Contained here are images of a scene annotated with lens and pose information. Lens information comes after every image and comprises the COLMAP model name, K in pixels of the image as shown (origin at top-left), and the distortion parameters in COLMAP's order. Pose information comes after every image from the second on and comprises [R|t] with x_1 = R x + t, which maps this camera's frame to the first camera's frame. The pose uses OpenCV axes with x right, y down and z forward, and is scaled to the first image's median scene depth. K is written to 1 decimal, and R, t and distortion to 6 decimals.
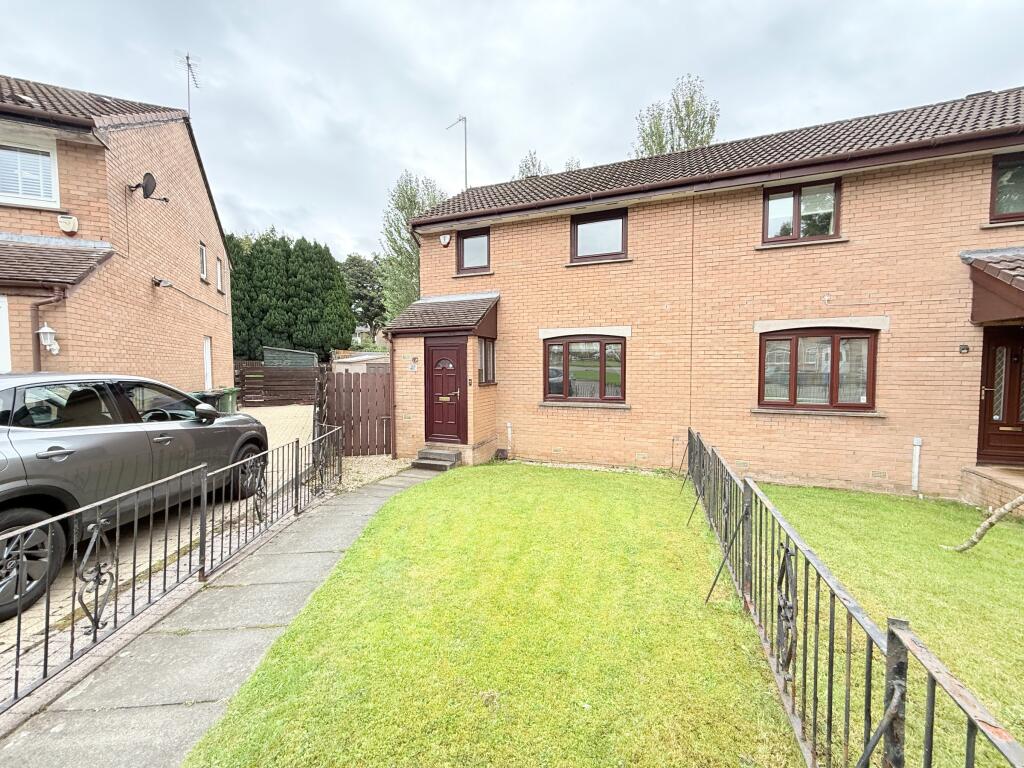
lens RADIAL K [[408.1, 0, 510.4], [0, 408.1, 386.6], [0, 0, 1]] dist [-0.000087, 0.000029]
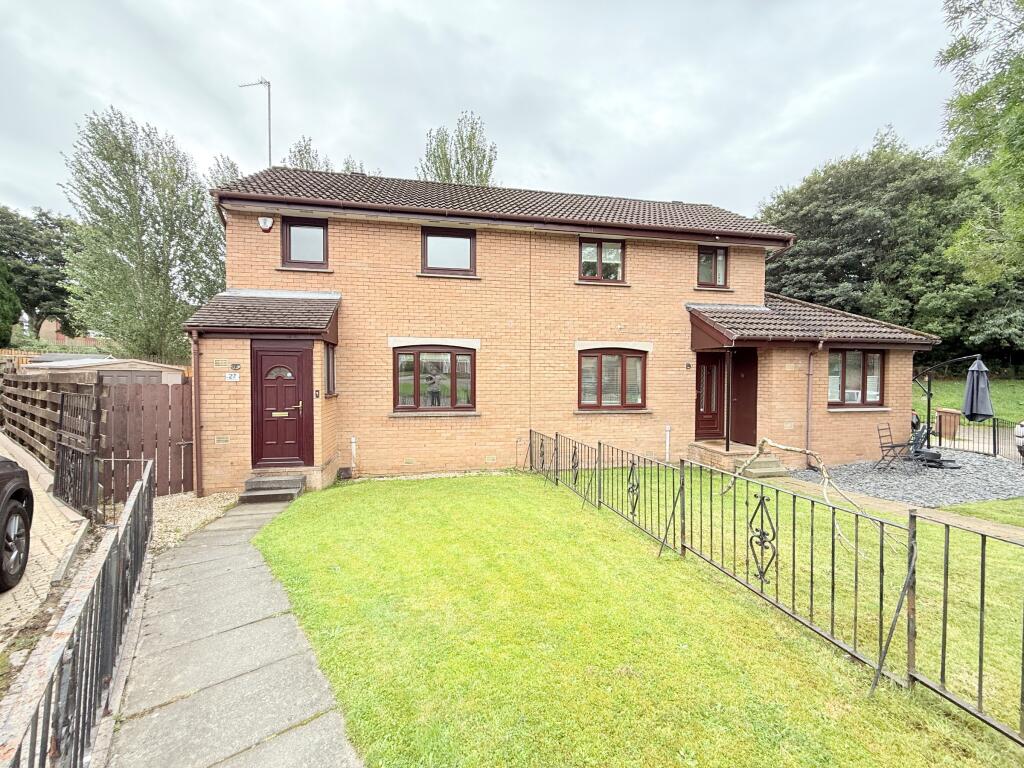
lens RADIAL K [[408.1, 0, 510.4], [0, 408.1, 386.6], [0, 0, 1]] dist [-0.000087, 0.000029]
pose [[0.845270, -0.009315, 0.534258, -0.213337], [0.021303, 0.999641, -0.016276, -0.003139], [-0.533914, 0.025139, 0.845165, 0.045442]]
